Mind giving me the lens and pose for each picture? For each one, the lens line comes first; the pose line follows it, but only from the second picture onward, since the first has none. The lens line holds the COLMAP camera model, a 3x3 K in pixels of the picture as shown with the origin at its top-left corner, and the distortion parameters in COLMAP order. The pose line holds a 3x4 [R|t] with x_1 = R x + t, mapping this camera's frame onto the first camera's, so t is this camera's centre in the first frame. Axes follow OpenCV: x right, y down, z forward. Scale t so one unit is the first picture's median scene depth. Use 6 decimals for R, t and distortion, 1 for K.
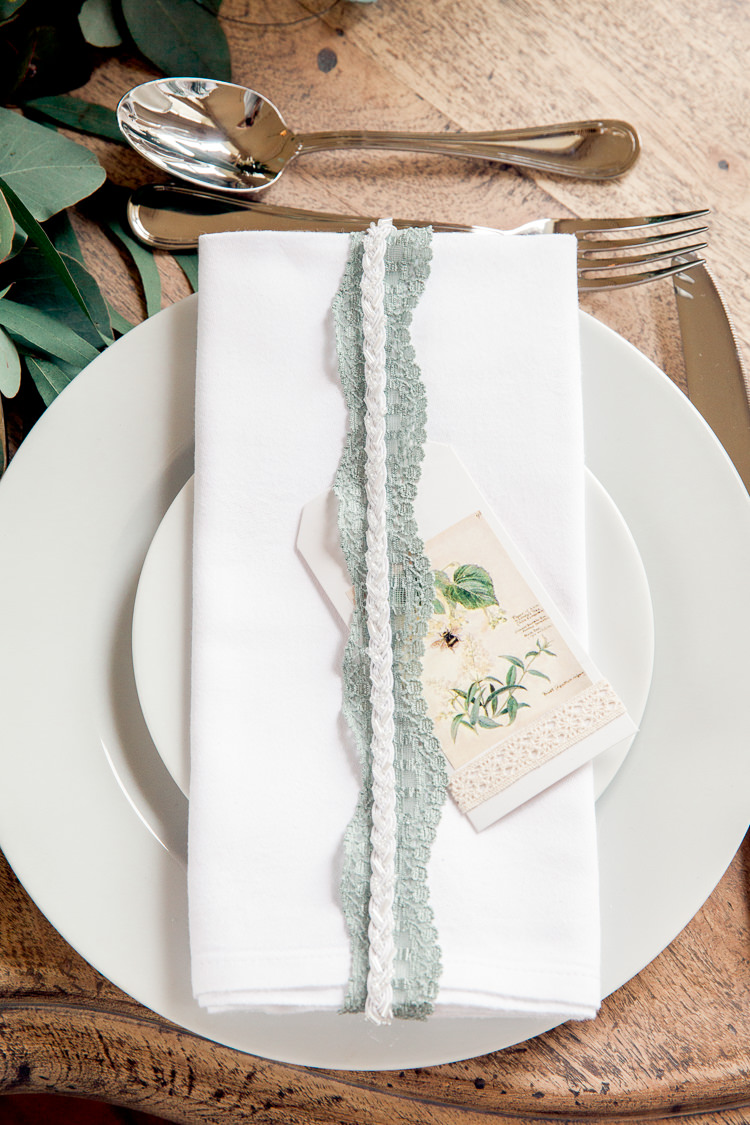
lens RADIAL K [[2160.4, 0, 381.1], [0, 2160.4, 563.6], [0, 0, 1]] dist [0.153105, 0.000000]
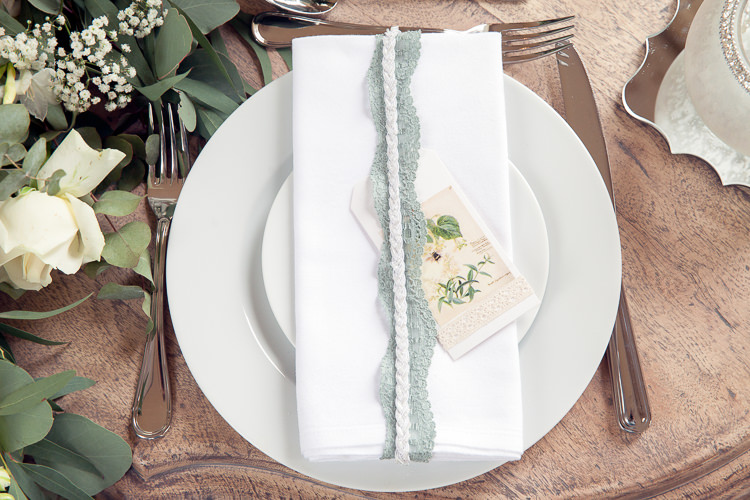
lens RADIAL K [[1440.3, 0, 371.0], [0, 1440.3, 249.2], [0, 0, 1]] dist [0.153105, 0.000000]
pose [[0.999347, -0.027143, -0.023853, 0.006057], [0.027005, 0.999617, -0.006085, 0.034181], [0.024009, 0.005437, 0.999697, -0.210400]]
